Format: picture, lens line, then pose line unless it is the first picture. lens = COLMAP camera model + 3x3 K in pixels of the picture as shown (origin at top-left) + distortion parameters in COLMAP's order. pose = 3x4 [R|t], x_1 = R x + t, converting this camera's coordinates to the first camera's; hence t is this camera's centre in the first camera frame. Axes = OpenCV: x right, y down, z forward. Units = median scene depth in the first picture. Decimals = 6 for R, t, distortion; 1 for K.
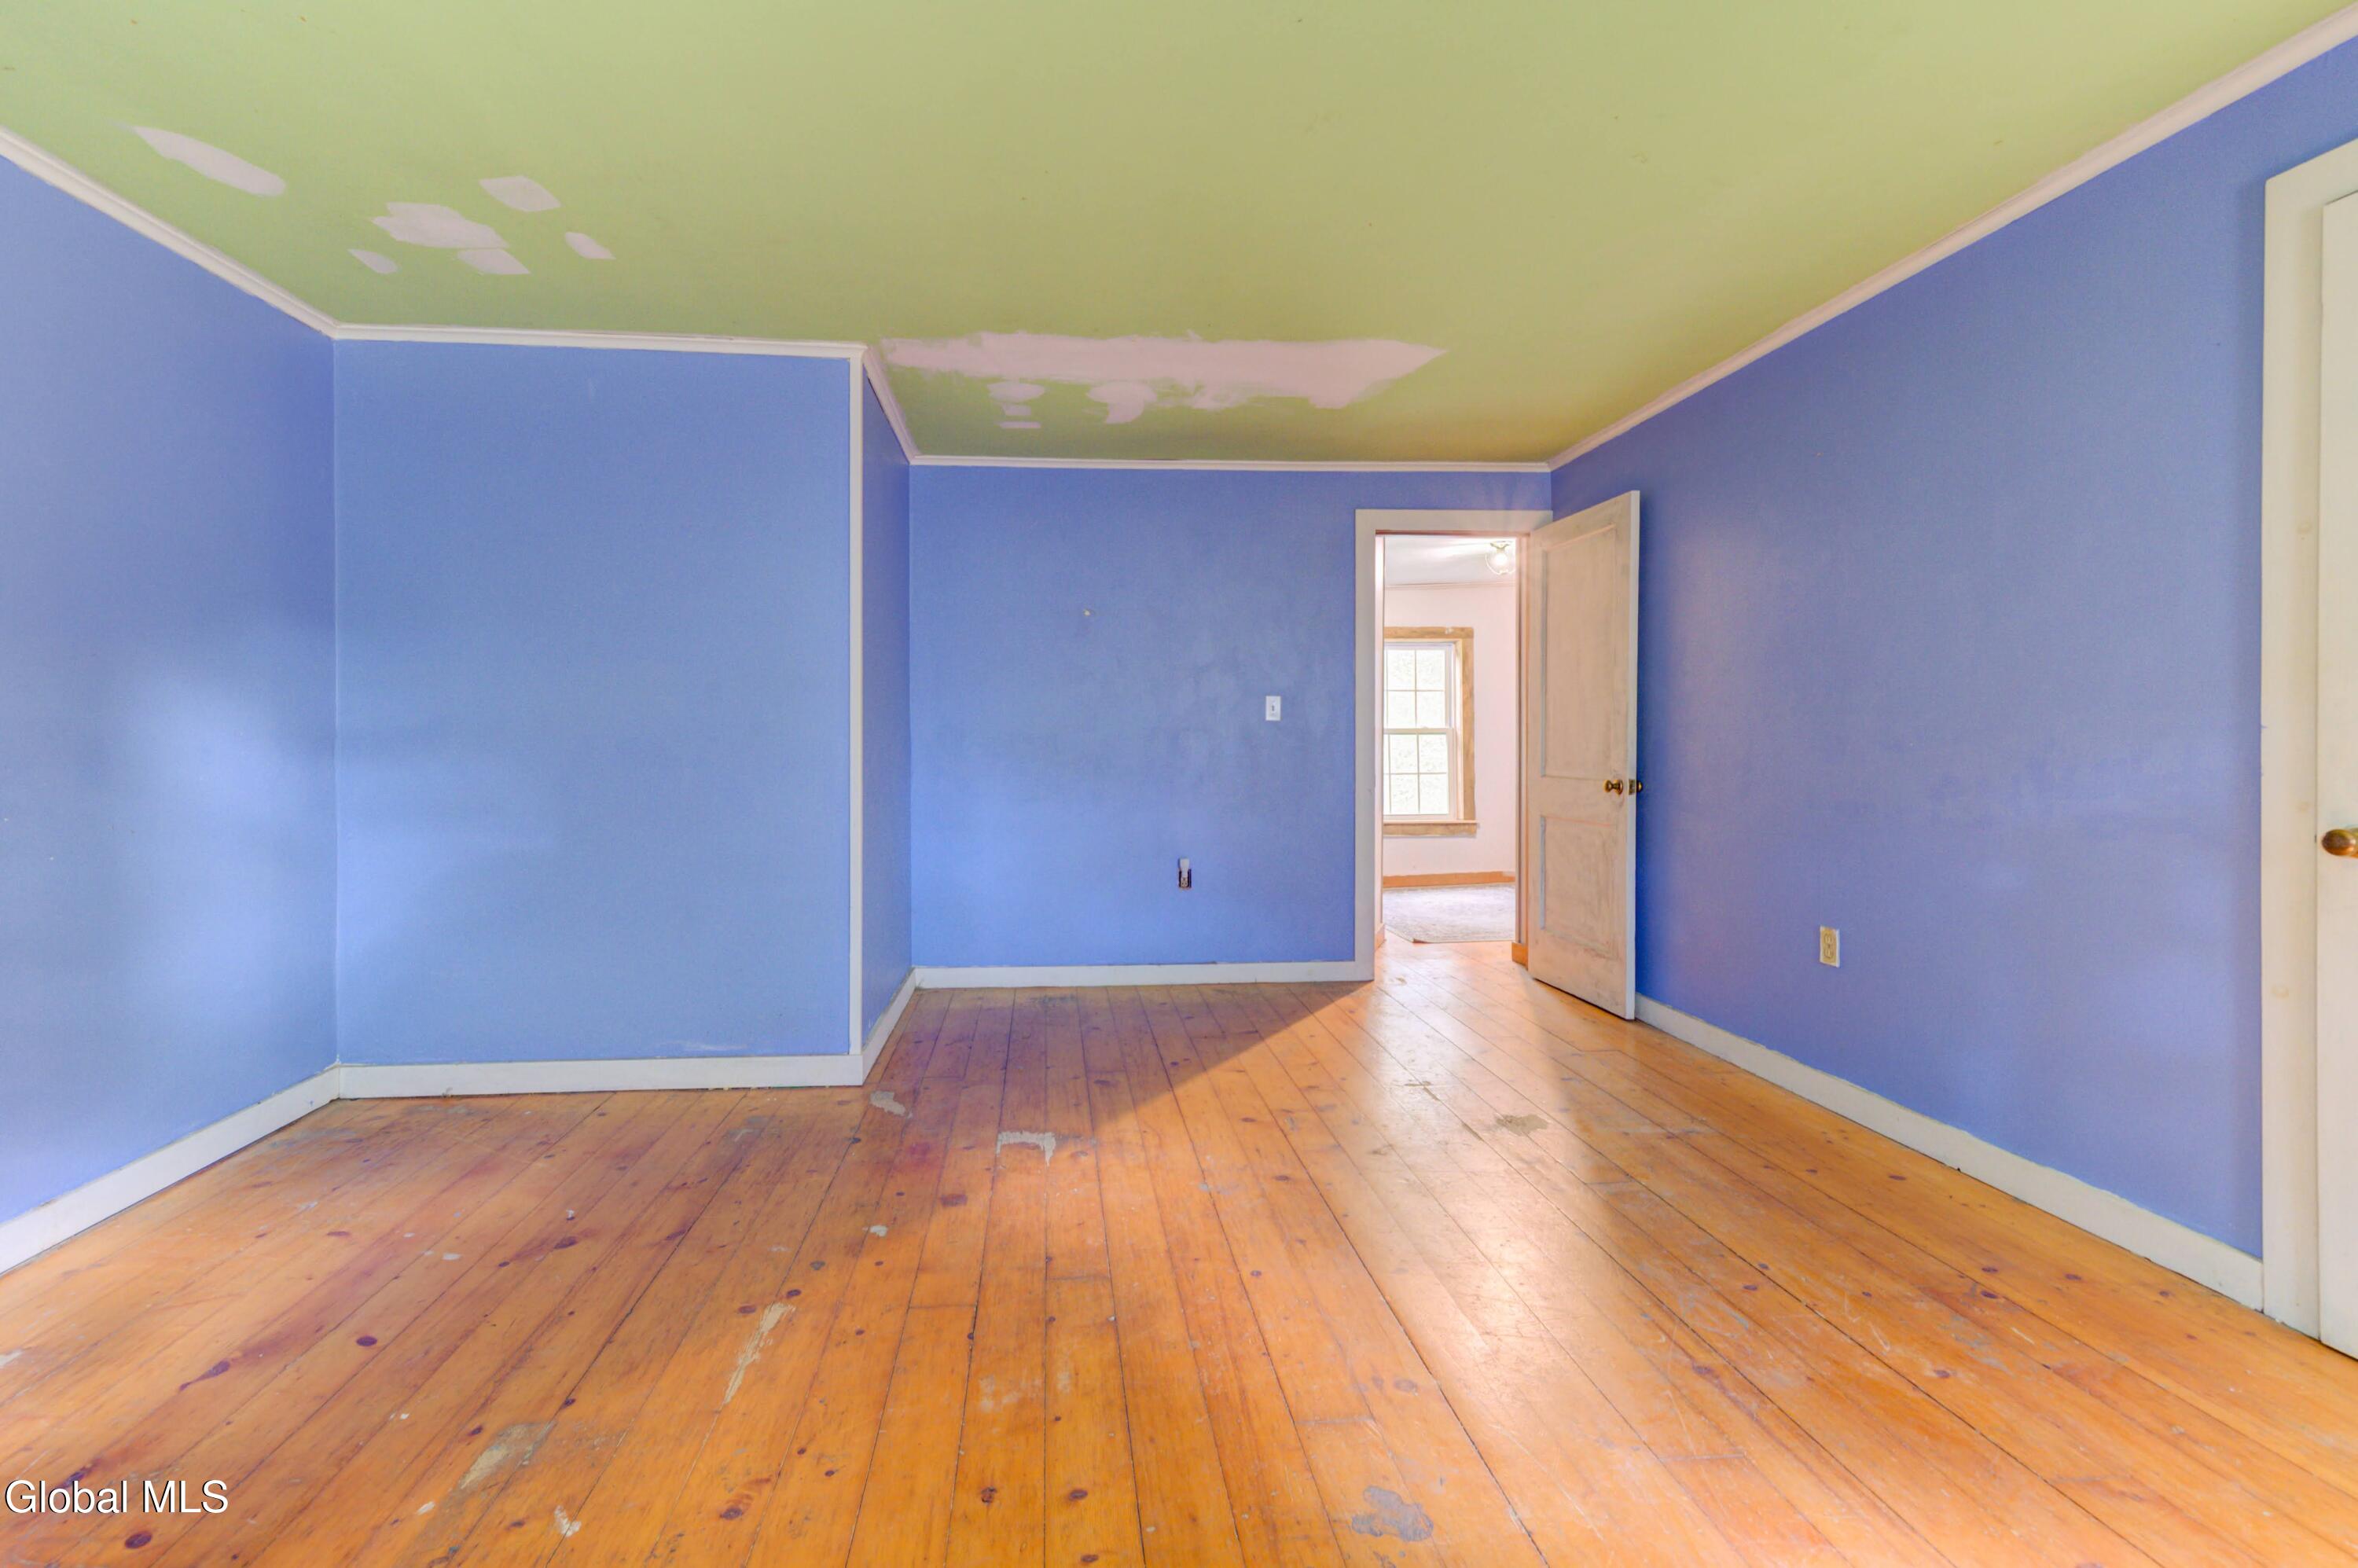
lens RADIAL K [[1019.0, 0, 1132.1], [0, 1019.0, 751.2], [0, 0, 1]] dist [0.001466, 0.000094]
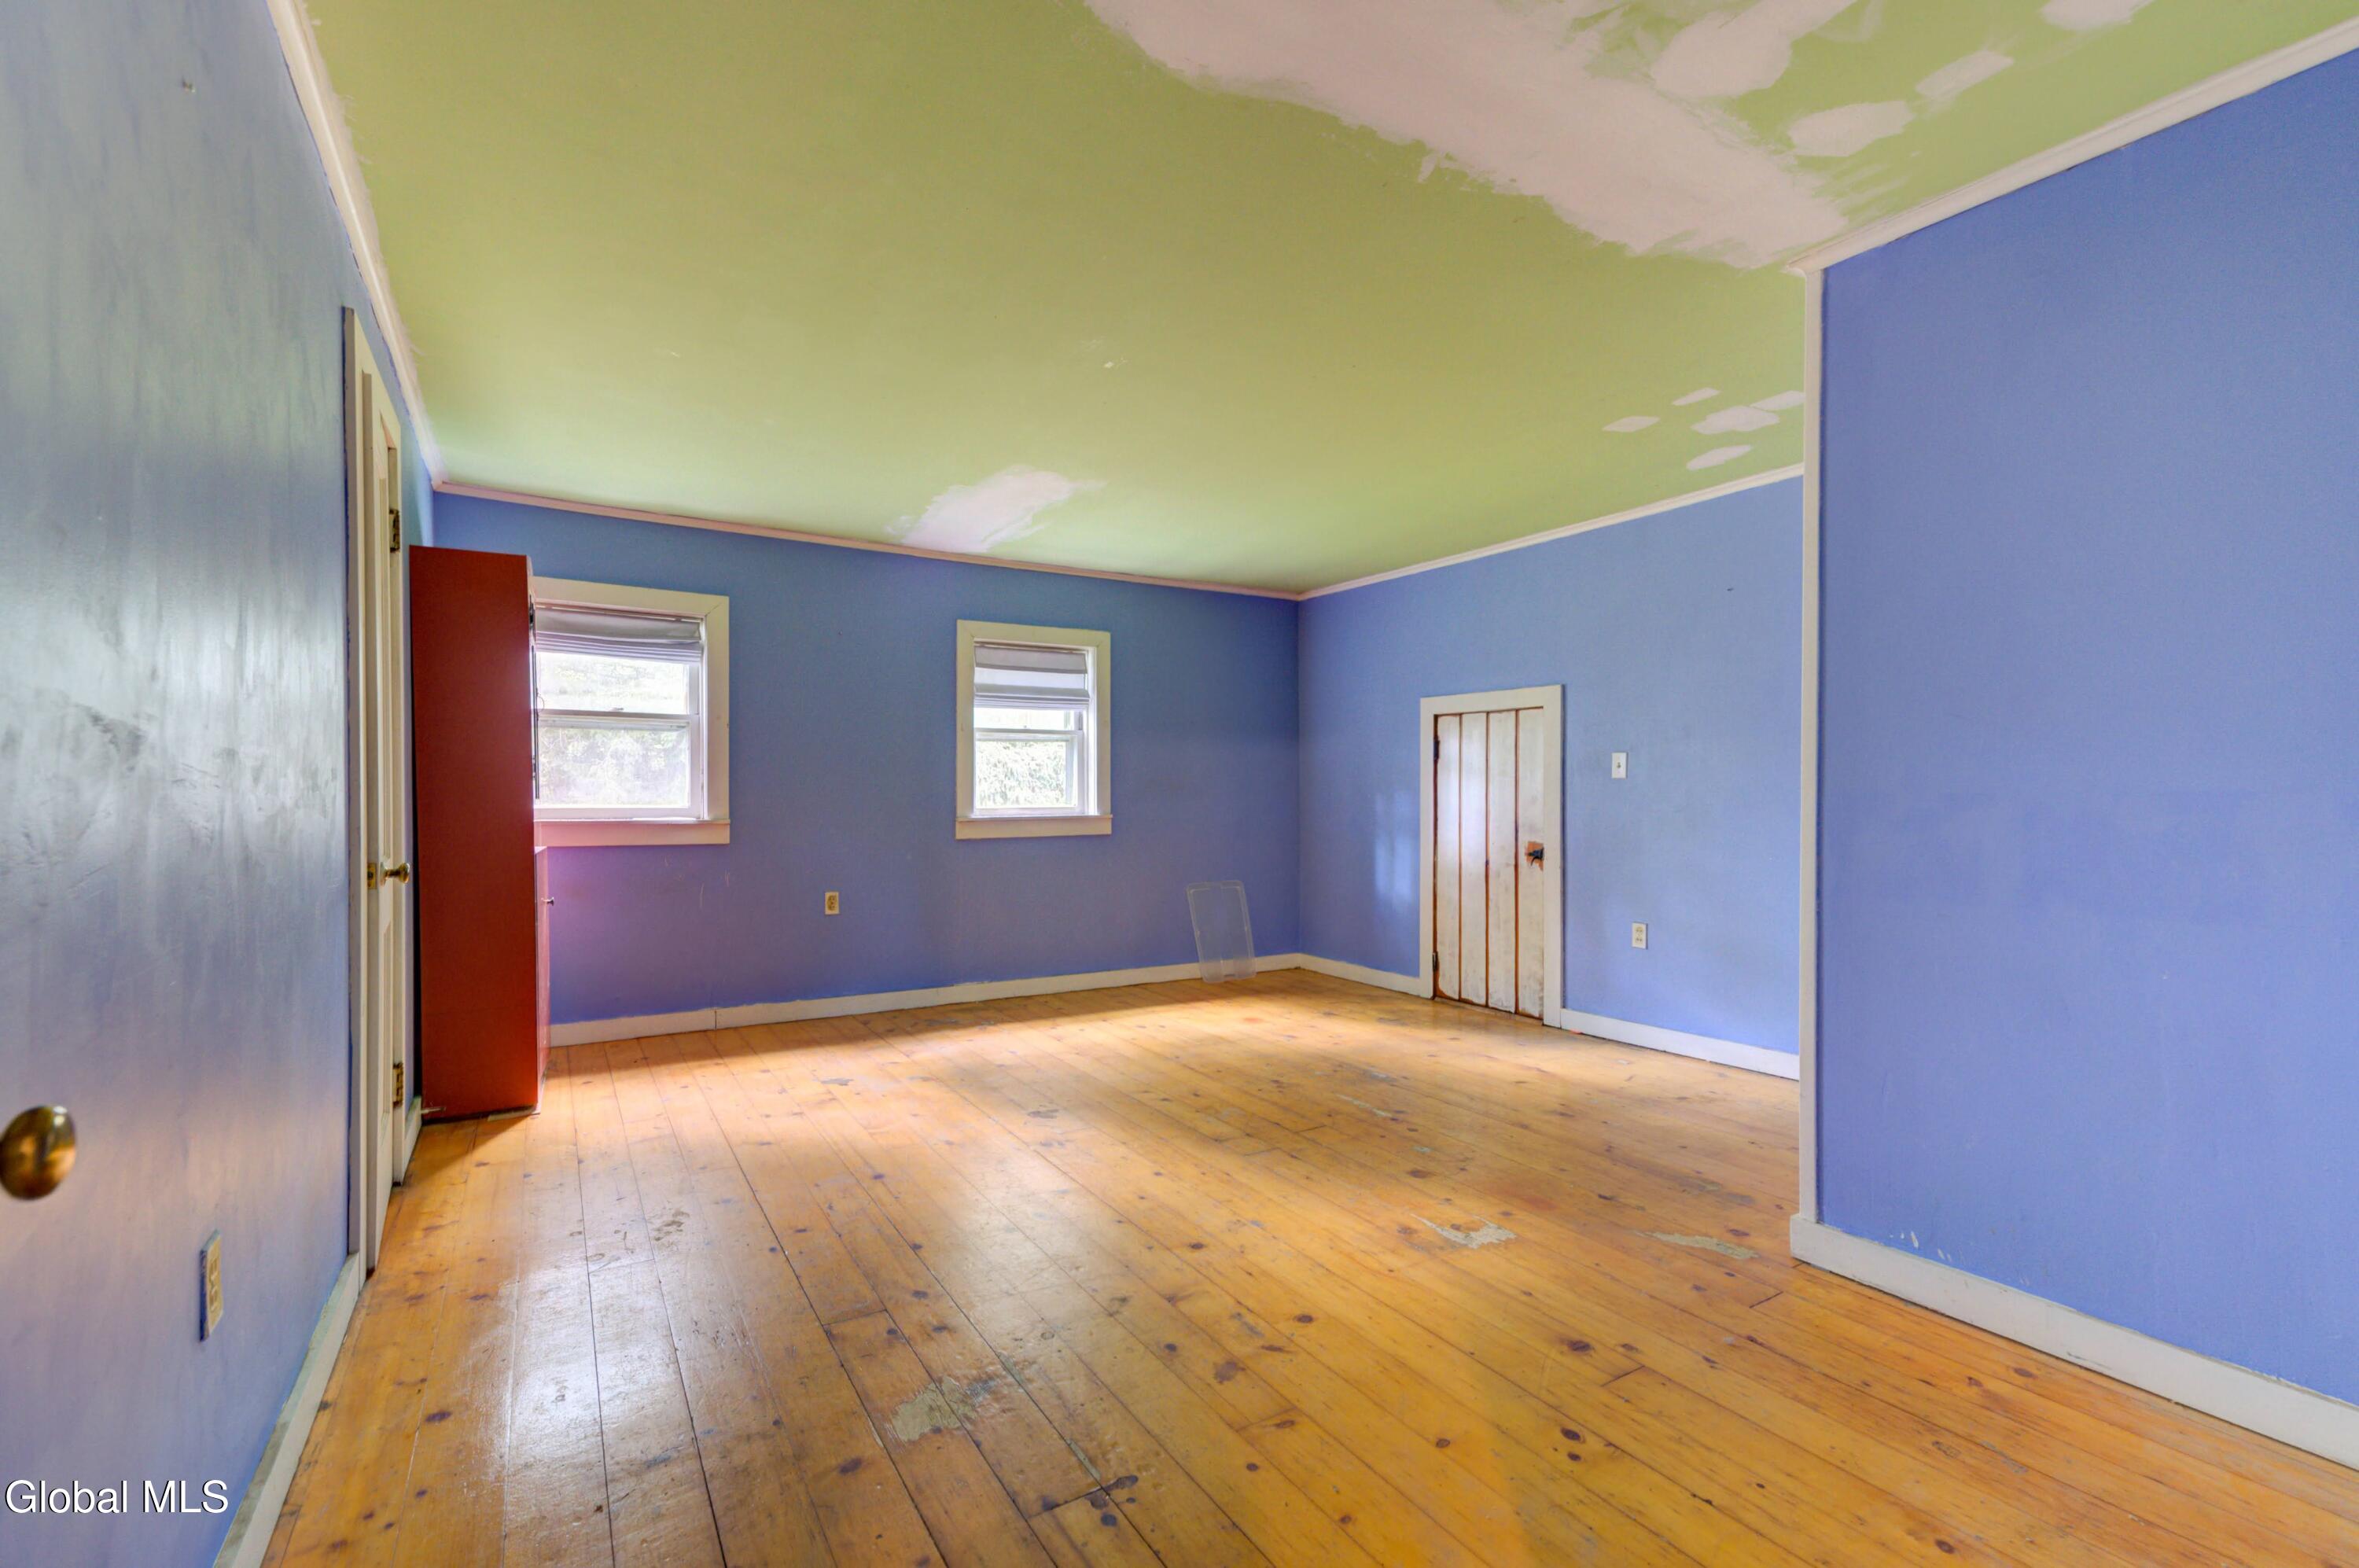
lens RADIAL K [[1019.5, 0, 1177.8], [0, 1019.5, 786.9], [0, 0, 1]] dist [0.001466, 0.000094]
pose [[-0.886708, 0.002970, -0.462320, 0.615495], [0.001133, 0.999990, 0.004251, -0.026451], [0.462328, 0.003245, -0.886703, 1.858094]]
